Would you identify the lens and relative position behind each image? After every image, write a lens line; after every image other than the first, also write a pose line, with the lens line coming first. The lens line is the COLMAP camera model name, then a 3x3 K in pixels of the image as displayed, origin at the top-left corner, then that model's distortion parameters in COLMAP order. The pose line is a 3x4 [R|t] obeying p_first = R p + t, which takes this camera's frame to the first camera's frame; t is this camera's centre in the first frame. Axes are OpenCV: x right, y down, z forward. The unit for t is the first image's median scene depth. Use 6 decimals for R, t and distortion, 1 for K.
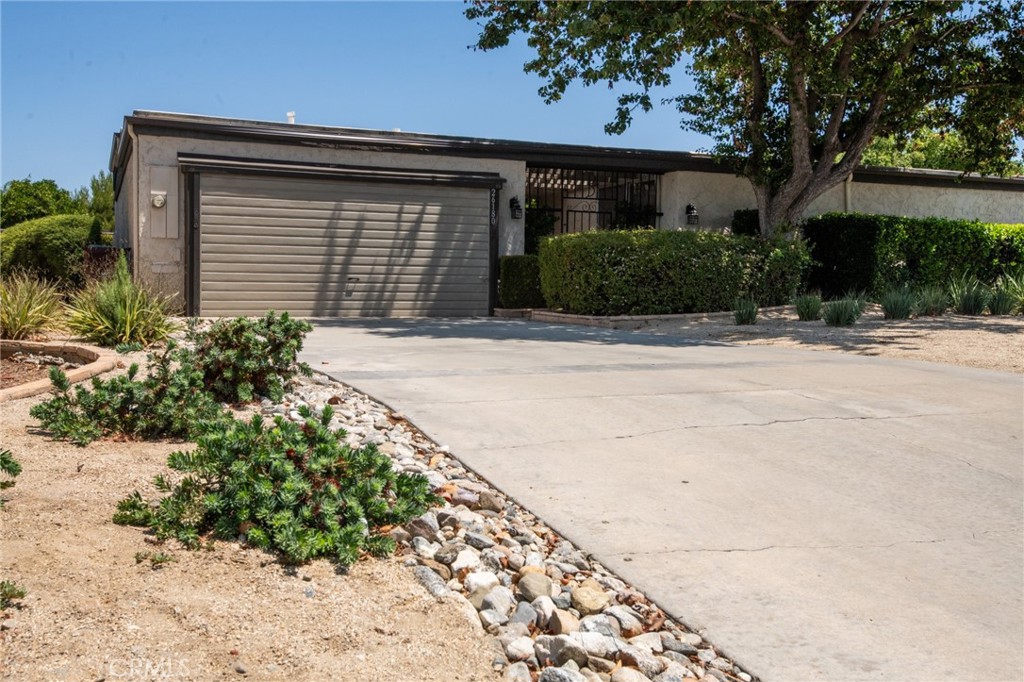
lens RADIAL K [[971.4, 0, 541.4], [0, 971.4, 337.1], [0, 0, 1]] dist [0.046276, 0.000000]
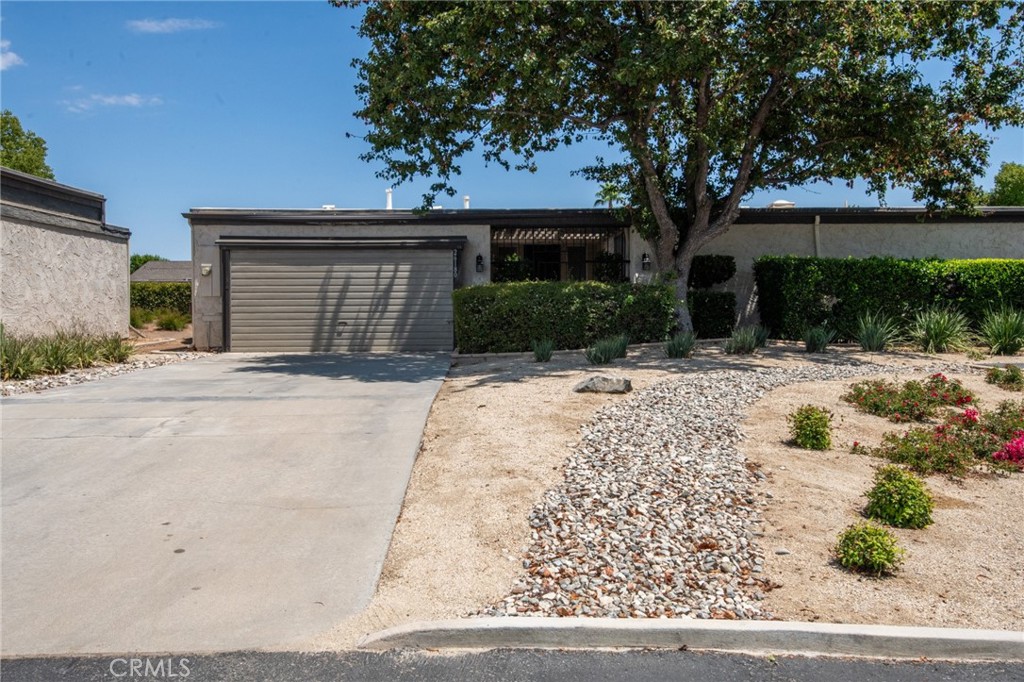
lens RADIAL K [[905.1, 0, 519.4], [0, 905.1, 340.0], [0, 0, 1]] dist [0.044893, -0.016392]
pose [[0.928405, -0.001710, -0.371567, 0.479574], [-0.005486, 0.999817, -0.018310, -0.015513], [0.371530, 0.019038, 0.928226, -0.051444]]
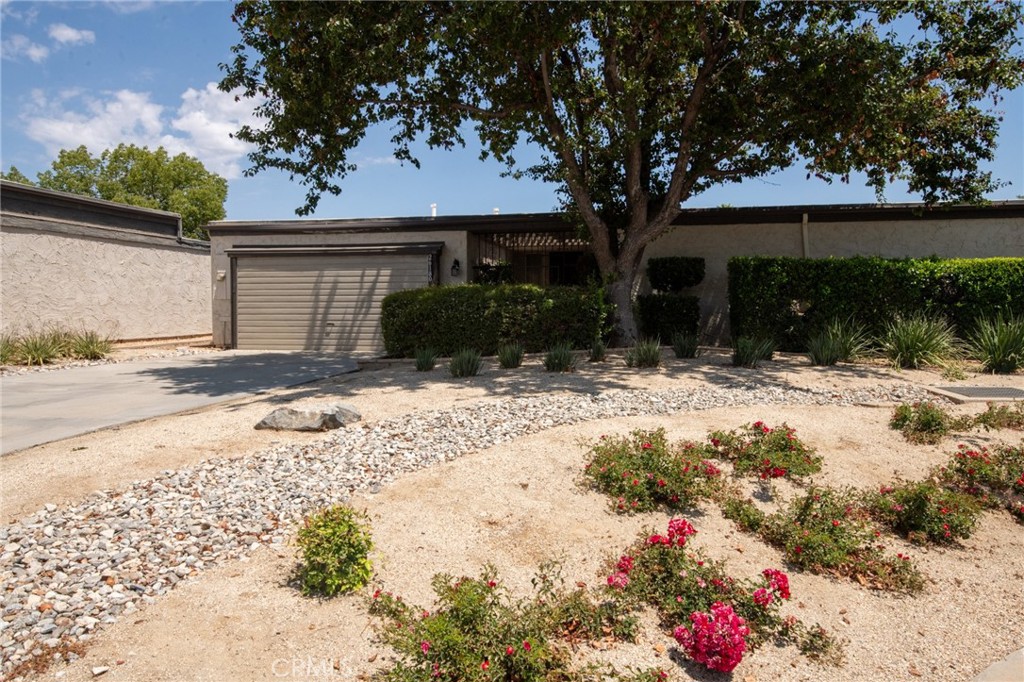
lens RADIAL K [[690.6, 0, 516.7], [0, 690.6, 337.7], [0, 0, 1]] dist [0.016092, -0.012922]
pose [[0.821505, 0.013704, -0.570036, 0.598644], [-0.021662, 0.999740, -0.007184, -0.038227], [0.569790, 0.018250, 0.821588, 0.319064]]
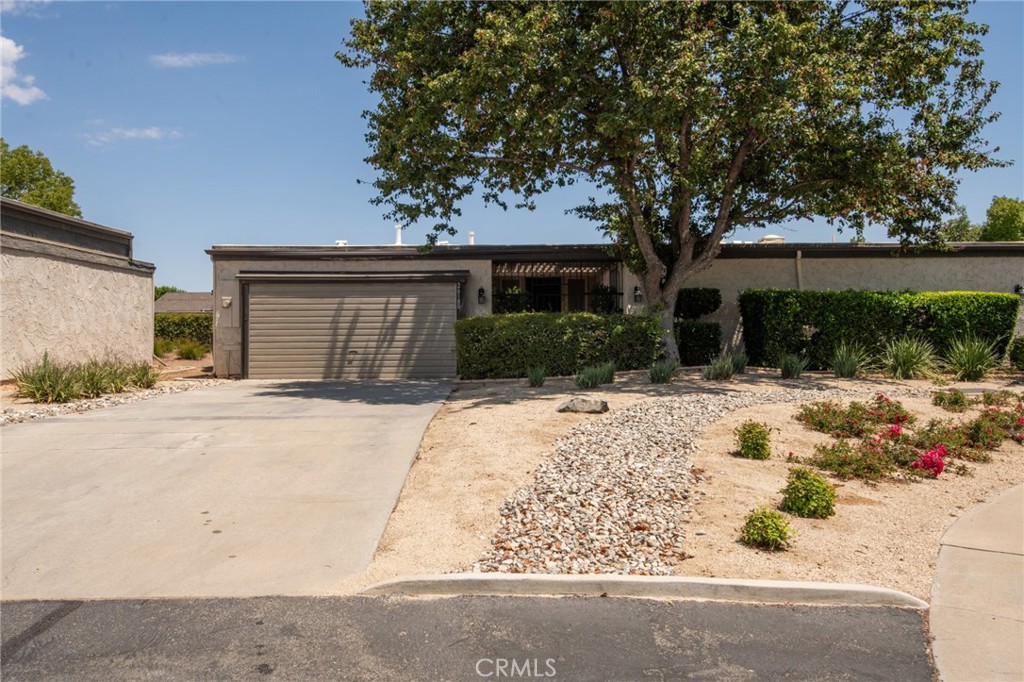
lens RADIAL K [[905.1, 0, 517.6], [0, 905.1, 341.0], [0, 0, 1]] dist [0.044893, -0.016392]
pose [[0.922664, -0.014160, -0.385344, 0.525542], [-0.005601, 0.998728, -0.050111, -0.010905], [0.385564, 0.048394, 0.921411, -0.117309]]
